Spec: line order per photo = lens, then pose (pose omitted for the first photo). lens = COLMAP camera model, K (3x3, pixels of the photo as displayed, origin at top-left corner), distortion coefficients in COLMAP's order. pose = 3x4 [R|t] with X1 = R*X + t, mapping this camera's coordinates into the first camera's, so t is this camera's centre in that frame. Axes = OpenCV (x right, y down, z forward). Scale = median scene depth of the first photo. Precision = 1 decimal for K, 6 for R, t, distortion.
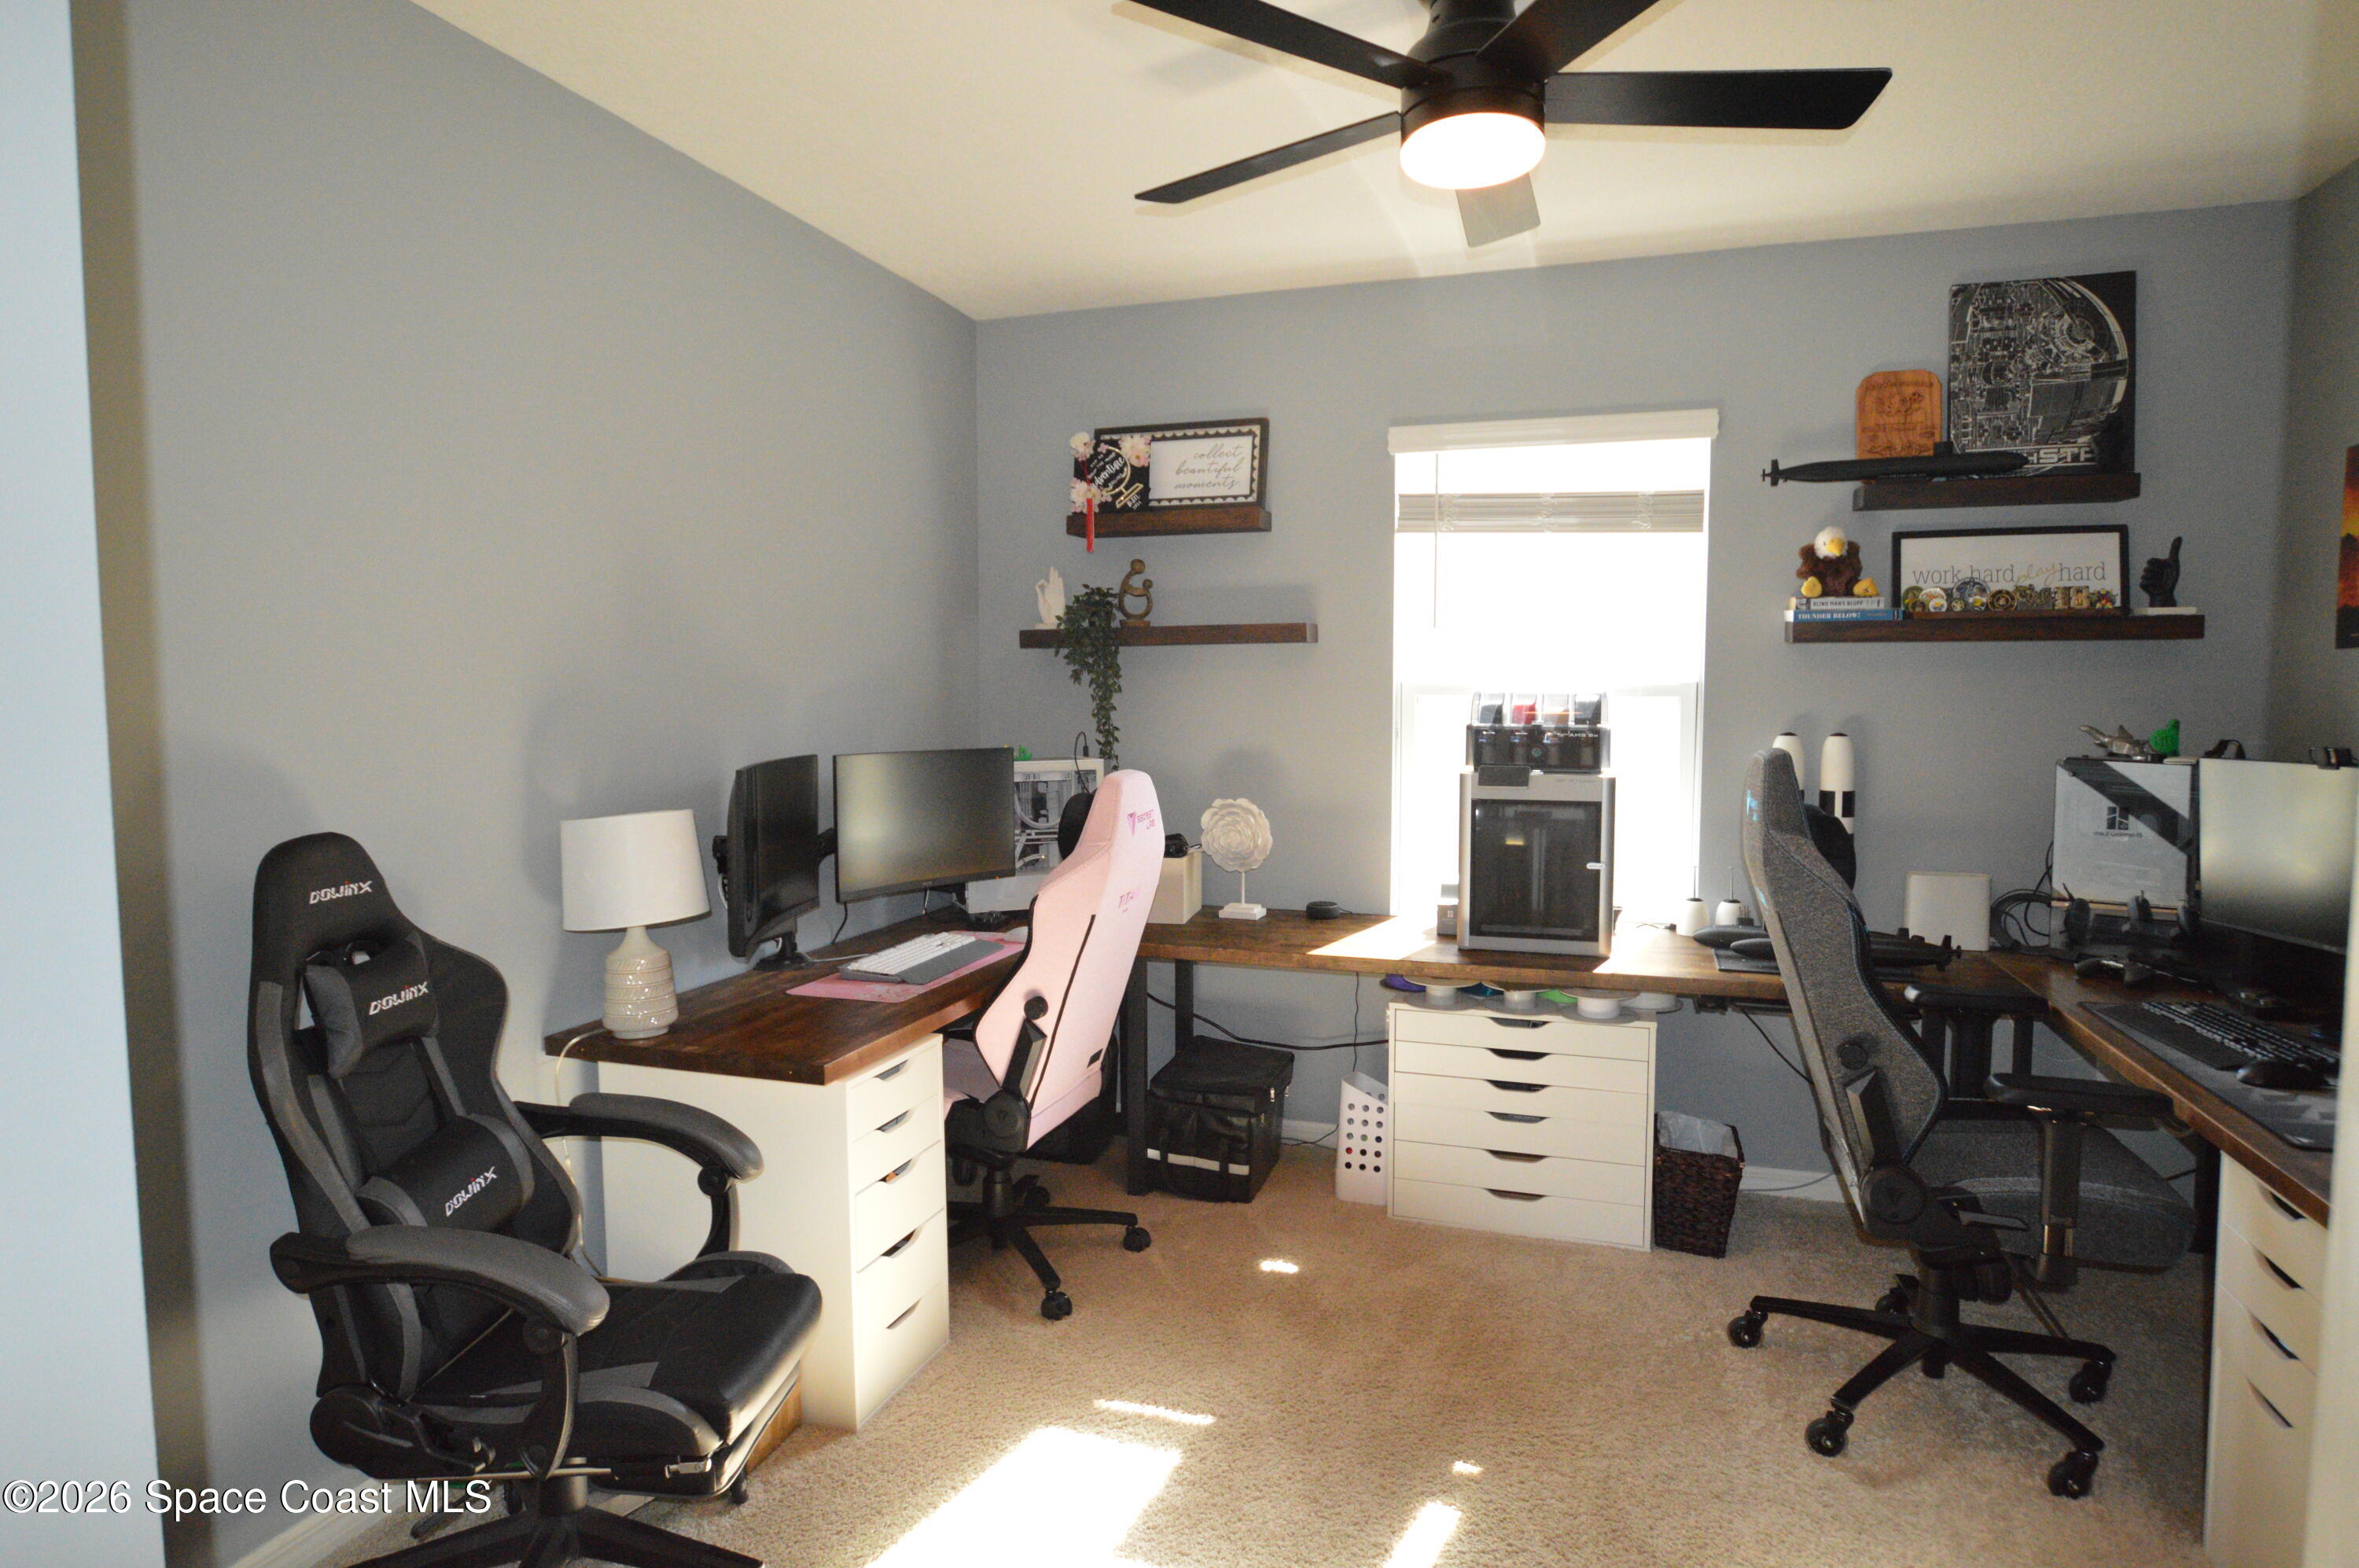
lens RADIAL K [[1305.7, 0, 1207.5], [0, 1305.7, 775.5], [0, 0, 1]] dist [-0.018160, 0.001449]
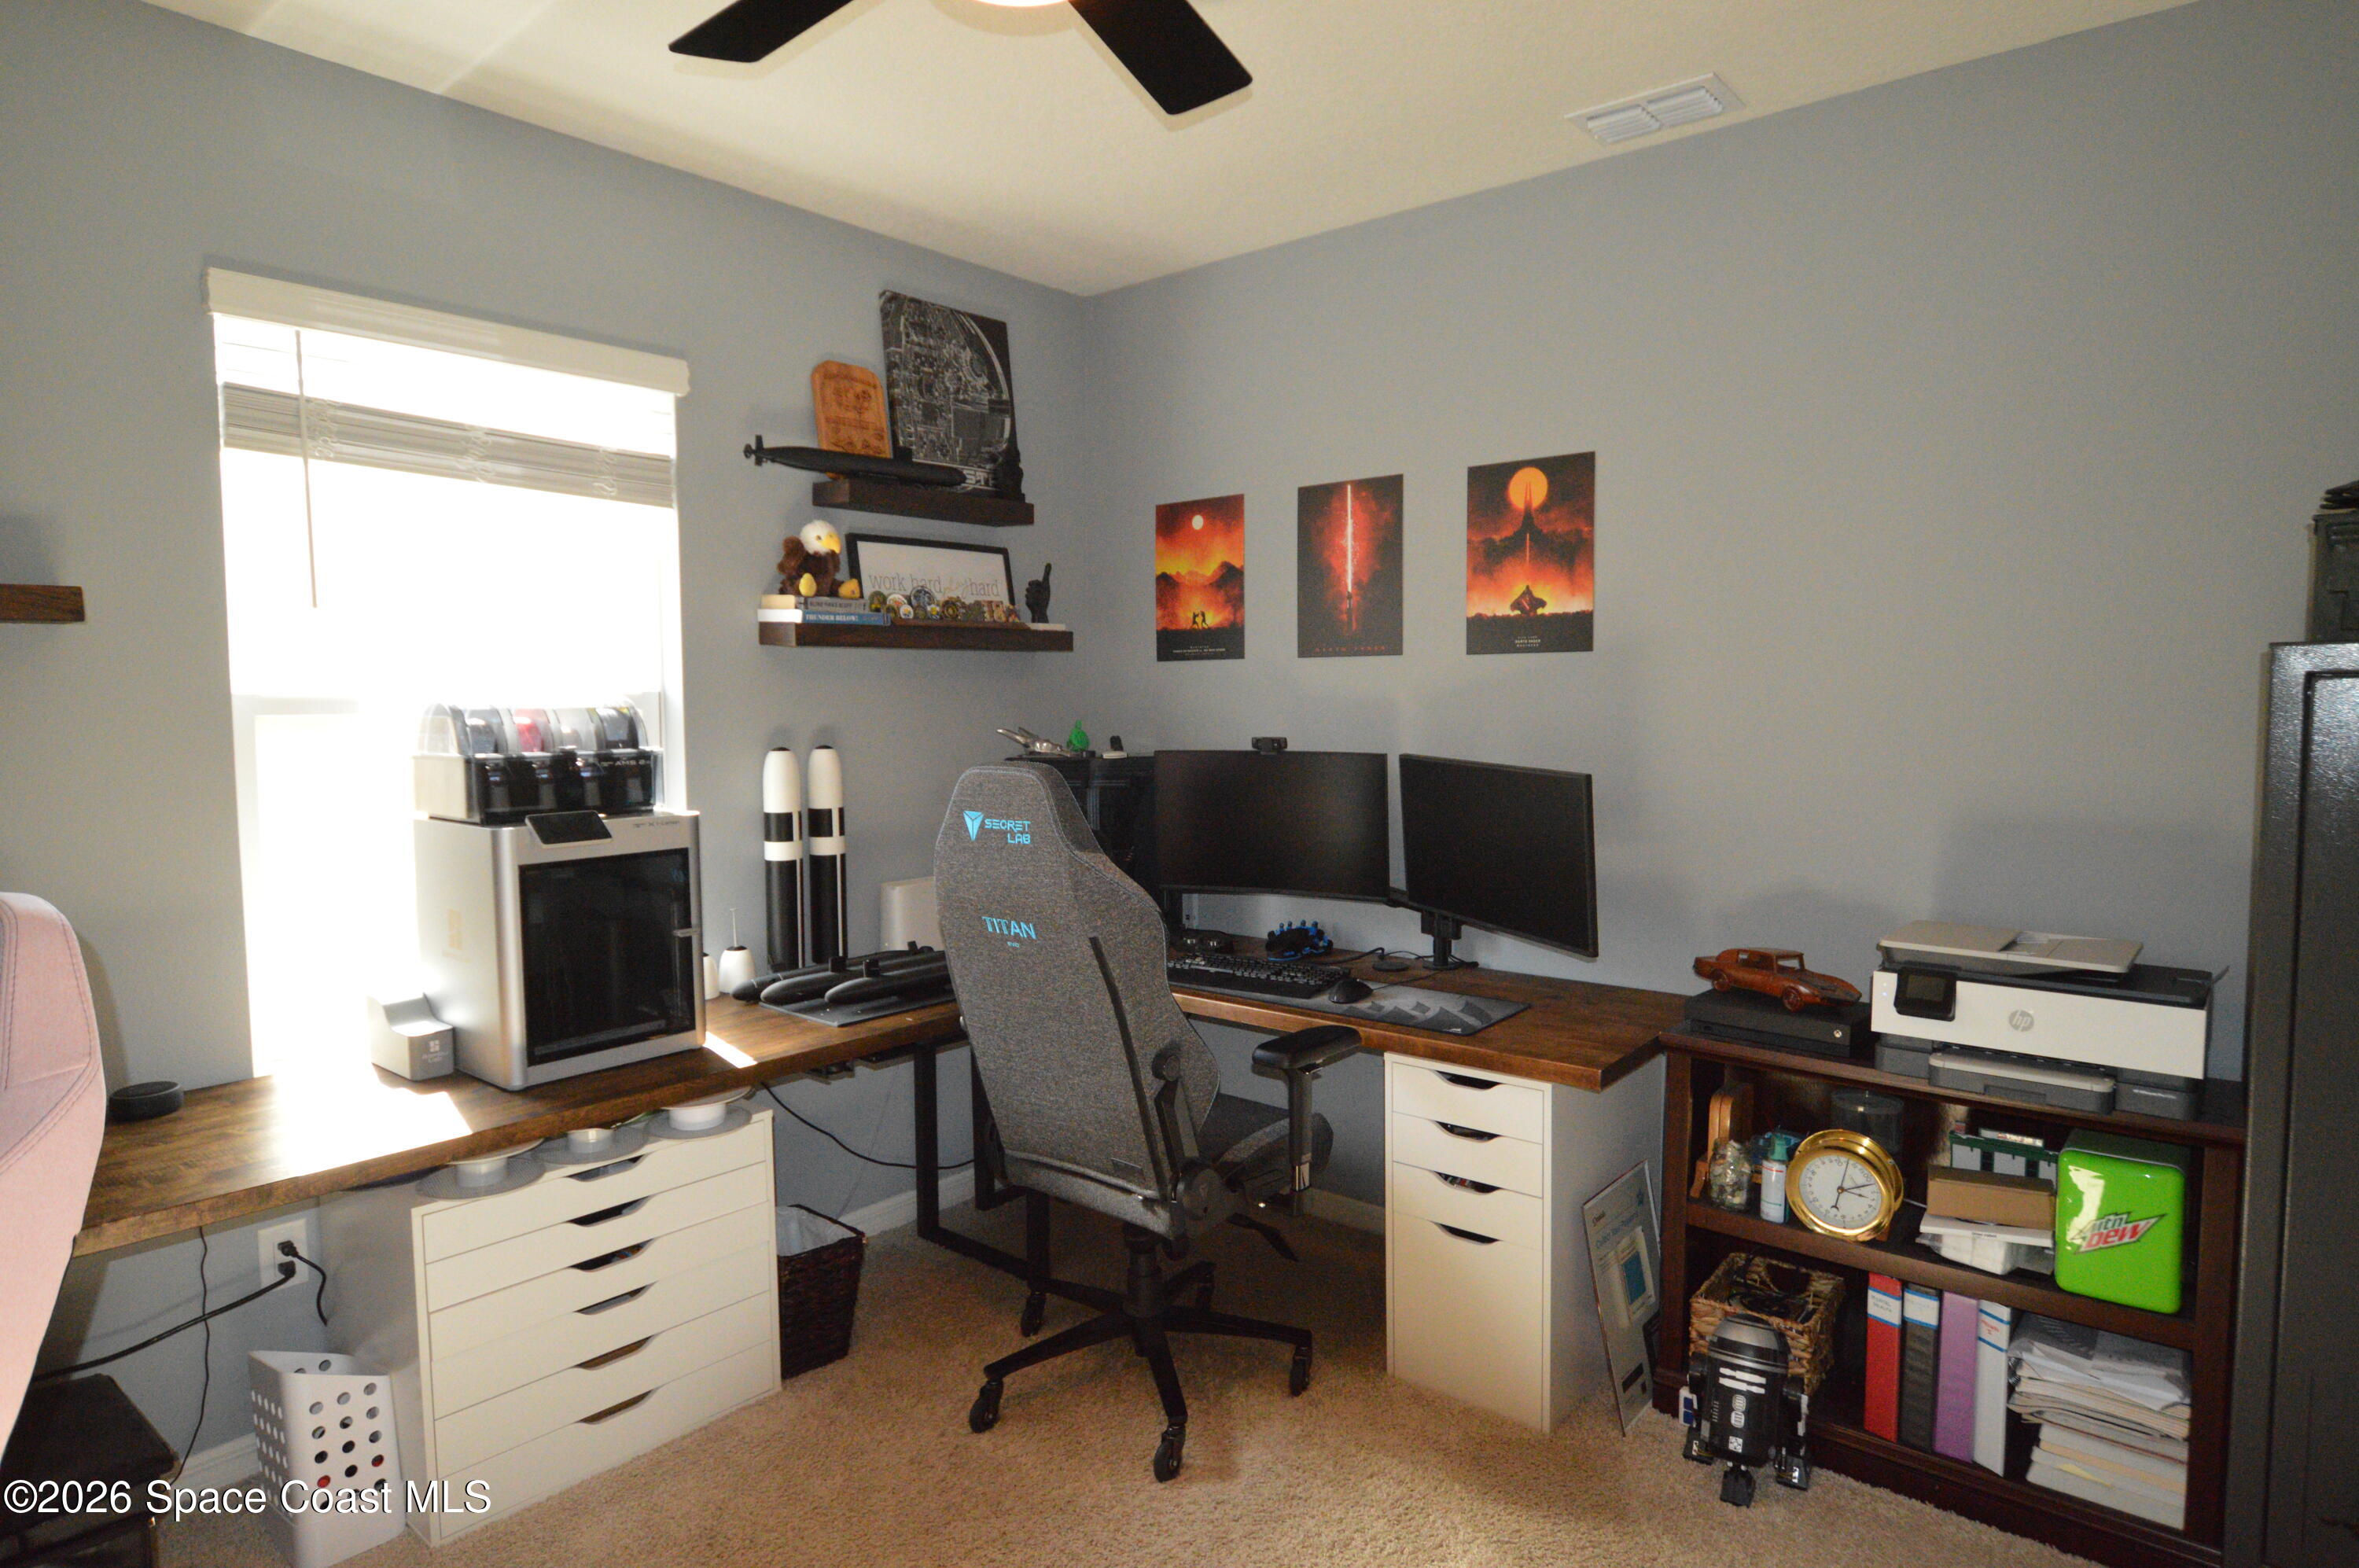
lens RADIAL K [[1305.7, 0, 1207.5], [0, 1305.7, 775.5], [0, 0, 1]] dist [-0.018160, 0.001449]
pose [[0.377239, -0.064236, 0.923886, -0.277297], [0.071018, 0.996661, 0.040298, -0.030271], [-0.923389, 0.050411, 0.380541, 0.411583]]
